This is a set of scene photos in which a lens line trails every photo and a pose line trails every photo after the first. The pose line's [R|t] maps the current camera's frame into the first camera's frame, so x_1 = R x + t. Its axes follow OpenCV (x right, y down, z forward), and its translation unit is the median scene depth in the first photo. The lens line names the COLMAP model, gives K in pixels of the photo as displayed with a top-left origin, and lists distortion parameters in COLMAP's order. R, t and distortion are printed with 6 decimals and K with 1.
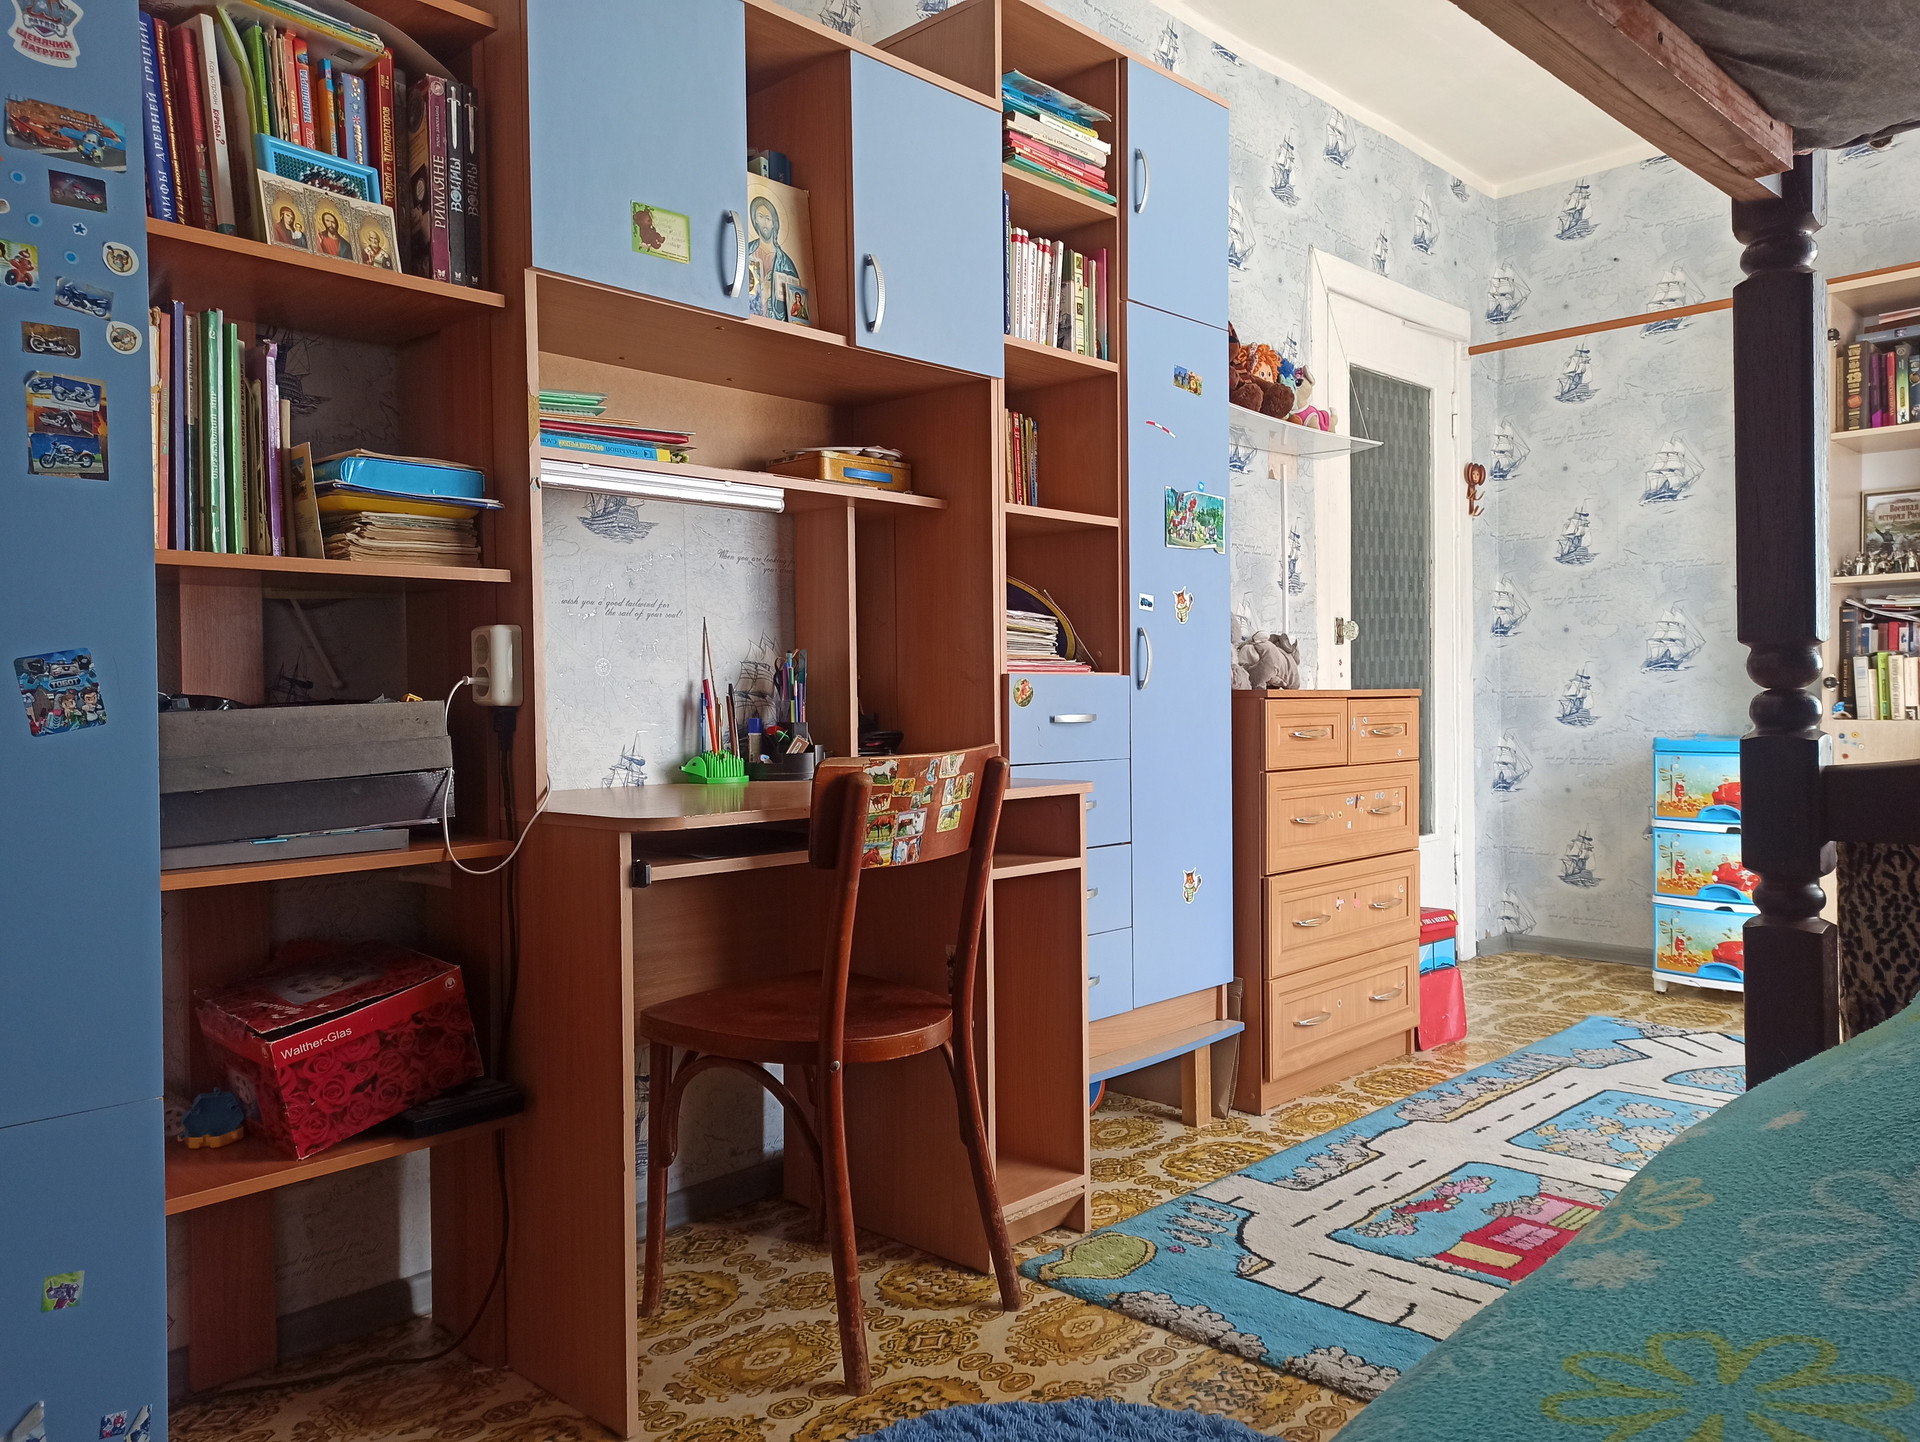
lens RADIAL K [[1425.2, 0, 968.7], [0, 1425.2, 713.8], [0, 0, 1]] dist [0.049342, -0.008279]
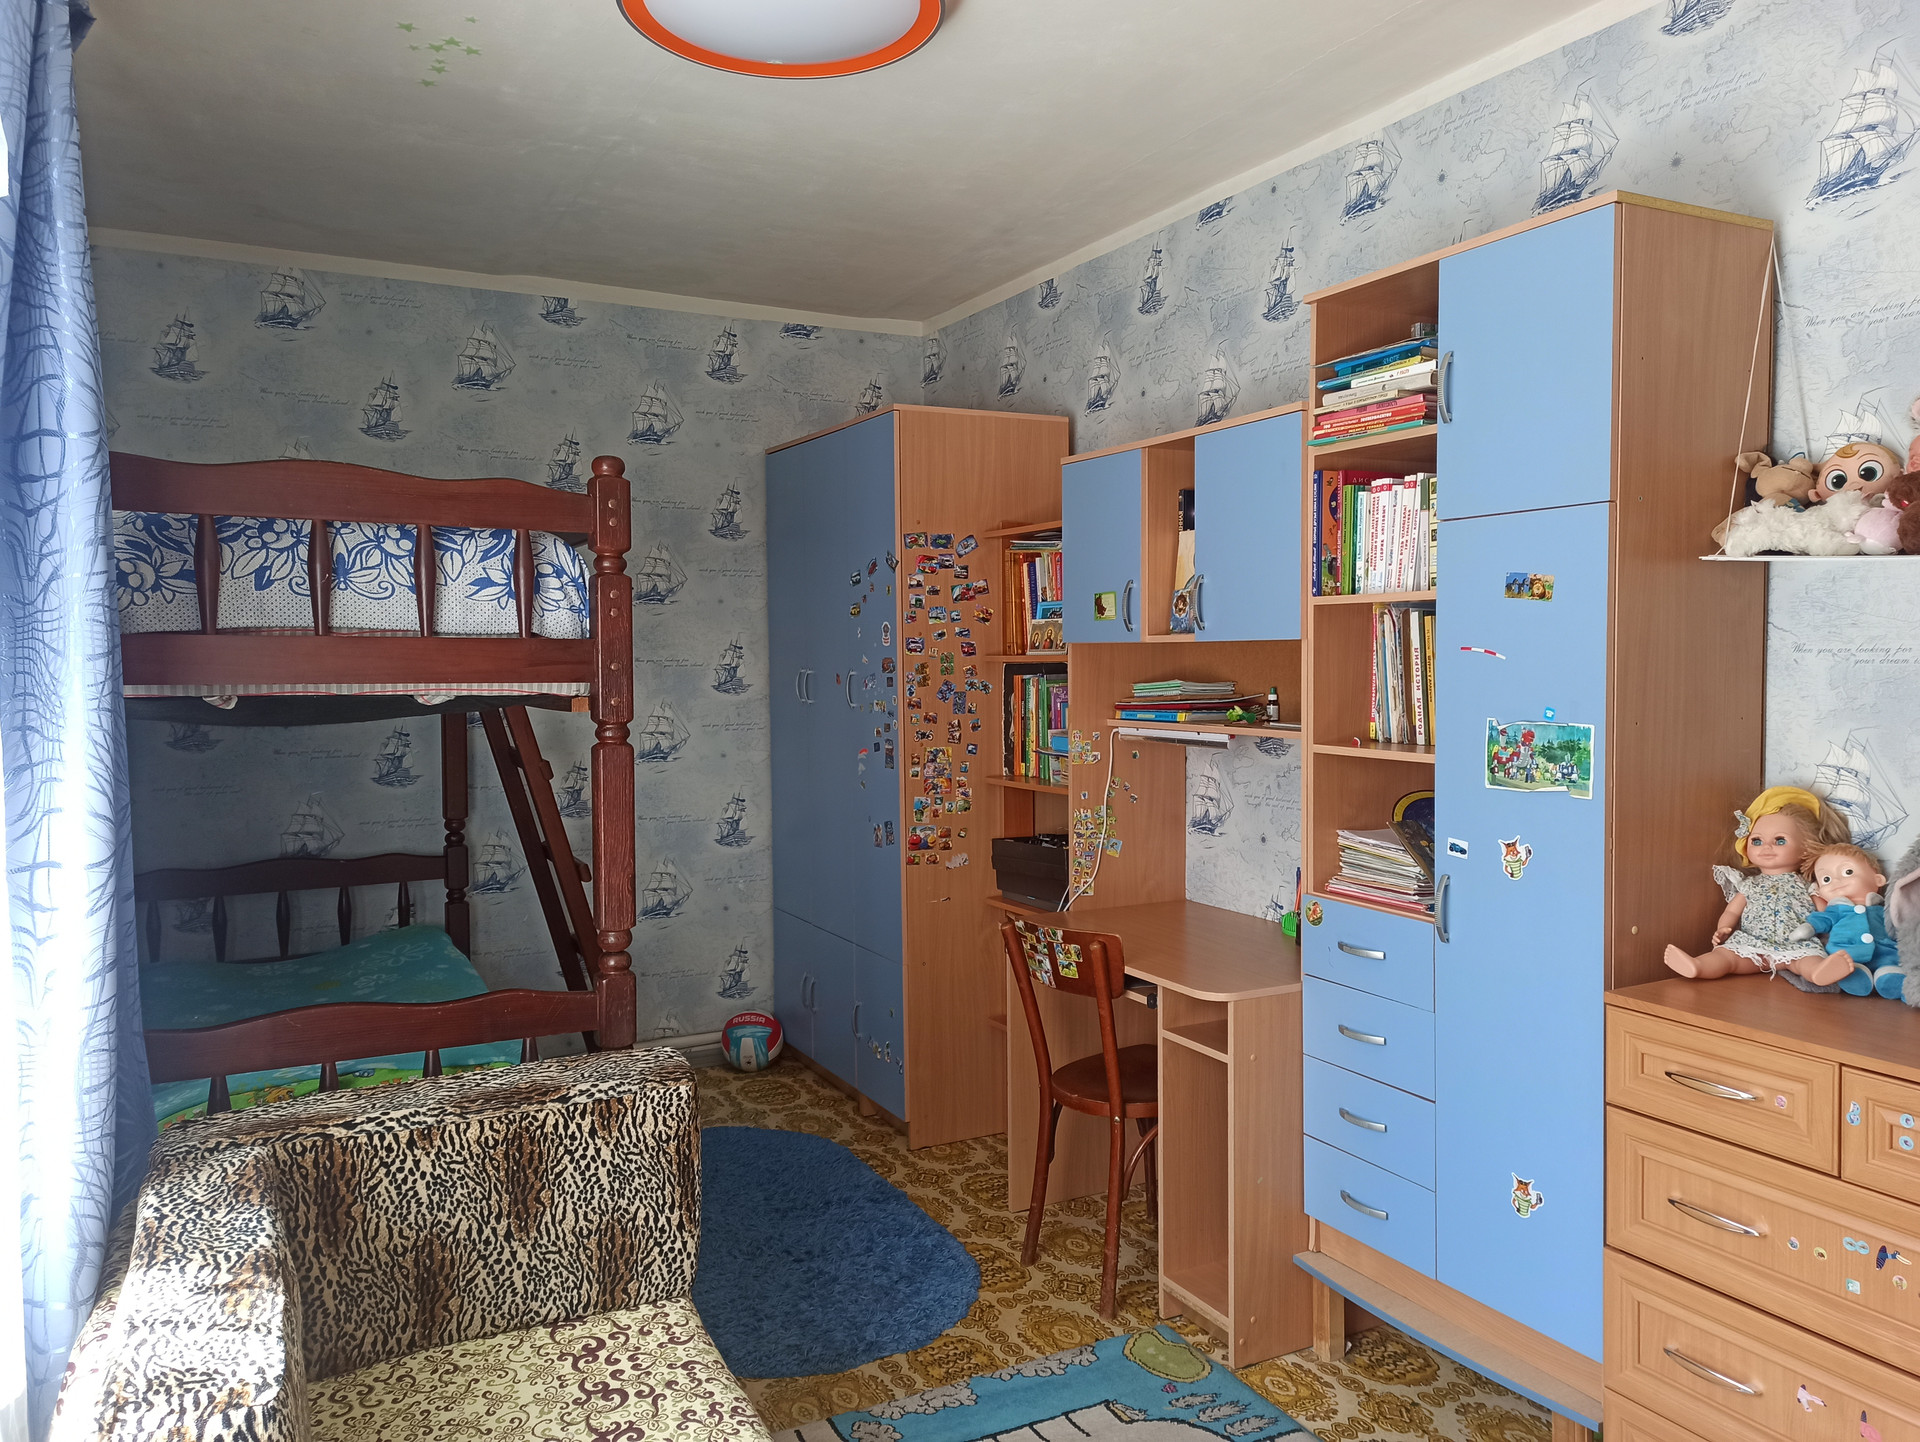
lens RADIAL K [[1425.2, 0, 968.7], [0, 1425.2, 713.8], [0, 0, 1]] dist [0.049342, -0.008279]
pose [[-0.318633, 0.056124, -0.946215, 1.096265], [0.001328, 0.998271, 0.058765, -0.221114], [0.947877, 0.017468, -0.318157, 1.015122]]
